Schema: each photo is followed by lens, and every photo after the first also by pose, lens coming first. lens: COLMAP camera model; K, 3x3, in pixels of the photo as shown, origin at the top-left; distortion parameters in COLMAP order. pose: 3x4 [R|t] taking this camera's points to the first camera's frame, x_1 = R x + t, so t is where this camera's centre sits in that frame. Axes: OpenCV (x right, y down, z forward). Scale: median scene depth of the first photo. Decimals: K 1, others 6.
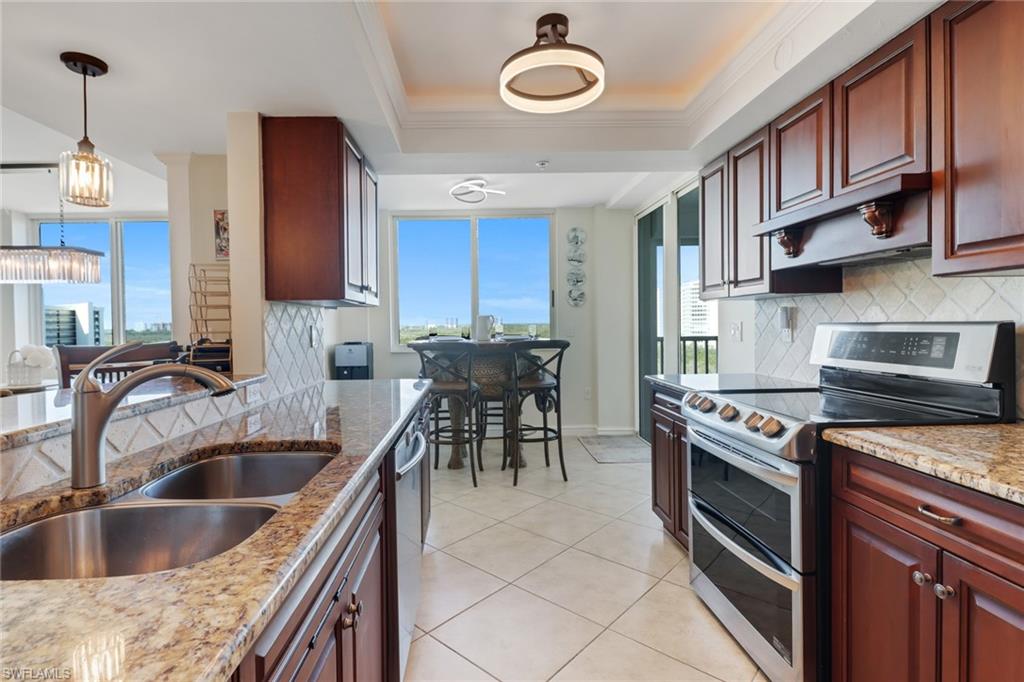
lens RADIAL K [[515.6, 0, 487.9], [0, 515.6, 330.3], [0, 0, 1]] dist [0.020667, -0.021606]
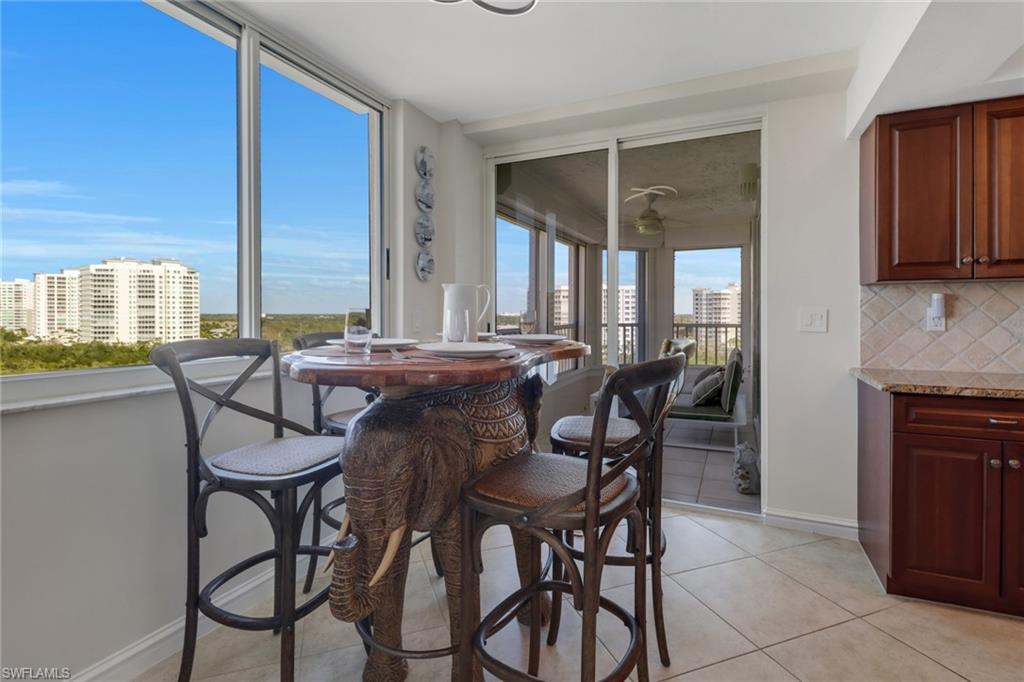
lens RADIAL K [[489.8, 0, 507.6], [0, 489.8, 322.6], [0, 0, 1]] dist [0.000920, -0.000054]
pose [[0.450886, -0.001468, 0.892580, -0.577784], [0.004424, 0.999990, -0.000589, 0.004407], [-0.892570, 0.004214, 0.450888, 1.338735]]
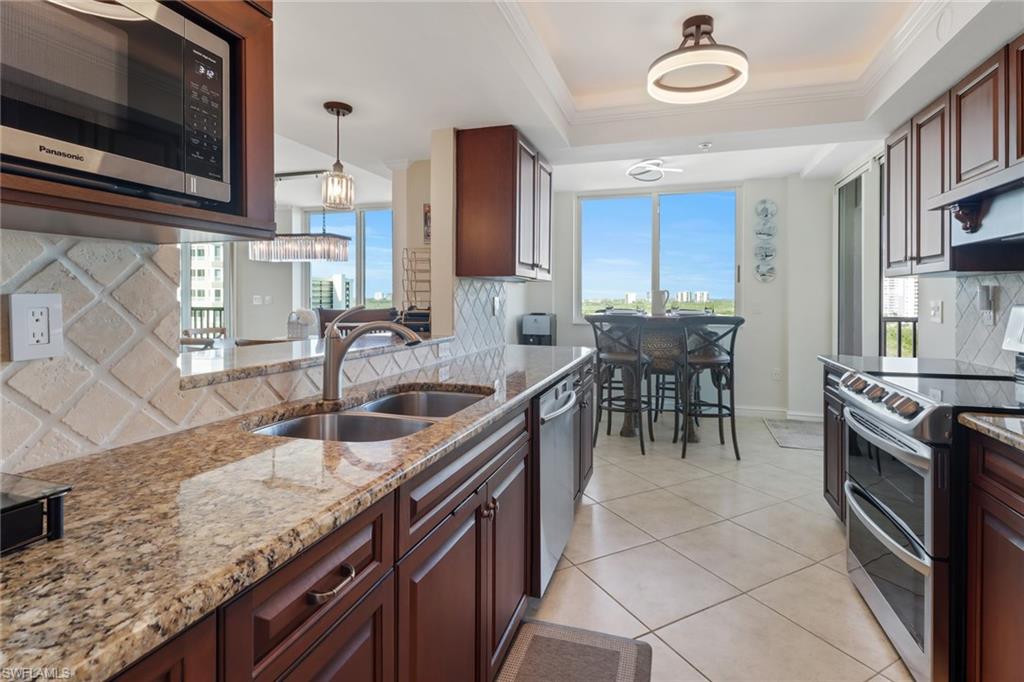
lens RADIAL K [[519.5, 0, 512.5], [0, 519.5, 298.8], [0, 0, 1]] dist [0.000319, -0.000868]
pose [[0.942989, 0.018830, -0.332289, 0.104560], [-0.021983, 0.999742, -0.005730, 0.000633], [0.332096, 0.012708, 0.943160, -0.121526]]
